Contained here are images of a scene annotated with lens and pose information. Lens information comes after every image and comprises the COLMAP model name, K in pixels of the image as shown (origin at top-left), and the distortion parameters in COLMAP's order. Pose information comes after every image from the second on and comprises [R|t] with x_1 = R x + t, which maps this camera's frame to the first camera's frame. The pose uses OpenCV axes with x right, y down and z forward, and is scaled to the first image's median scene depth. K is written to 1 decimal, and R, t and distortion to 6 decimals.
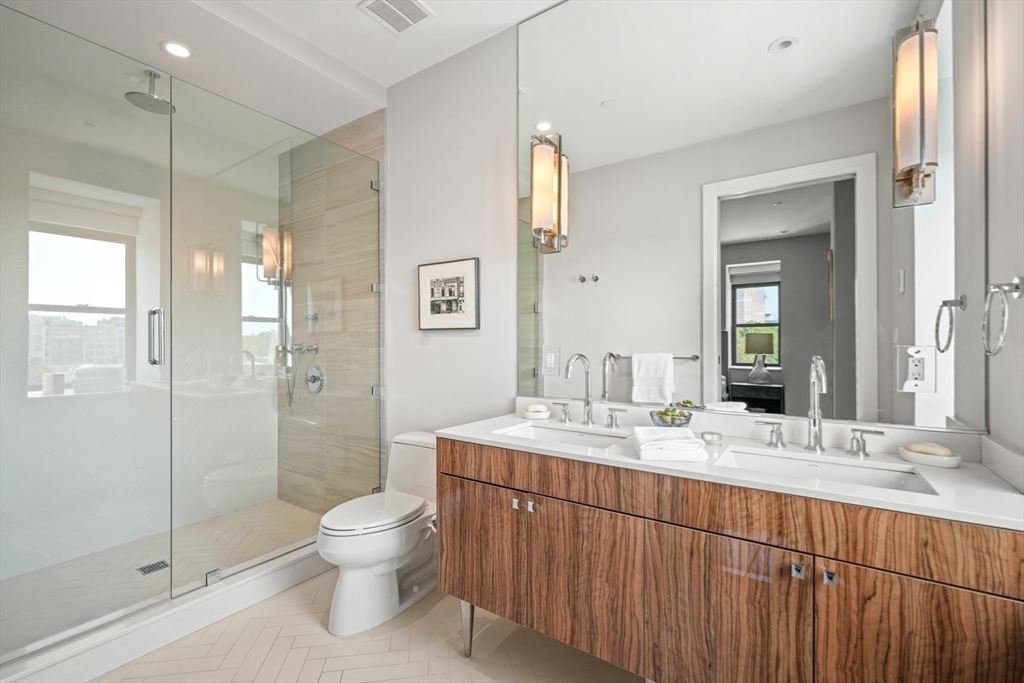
lens RADIAL K [[437.4, 0, 512.8], [0, 437.4, 341.1], [0, 0, 1]] dist [-0.003125, 0.001102]
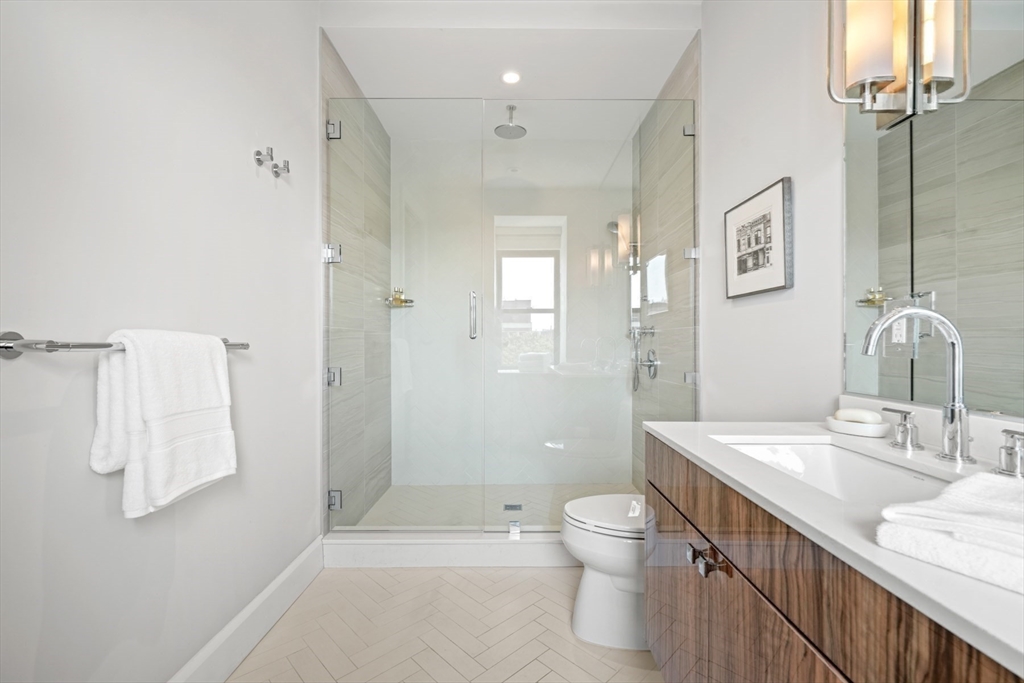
lens RADIAL K [[453.1, 0, 512.1], [0, 453.1, 341.2], [0, 0, 1]] dist [0.001169, -0.000573]
pose [[0.575995, -0.001749, -0.817452, 0.223145], [0.005012, 0.999986, 0.001392, 0.047518], [0.817438, -0.004898, 0.575996, 0.264855]]
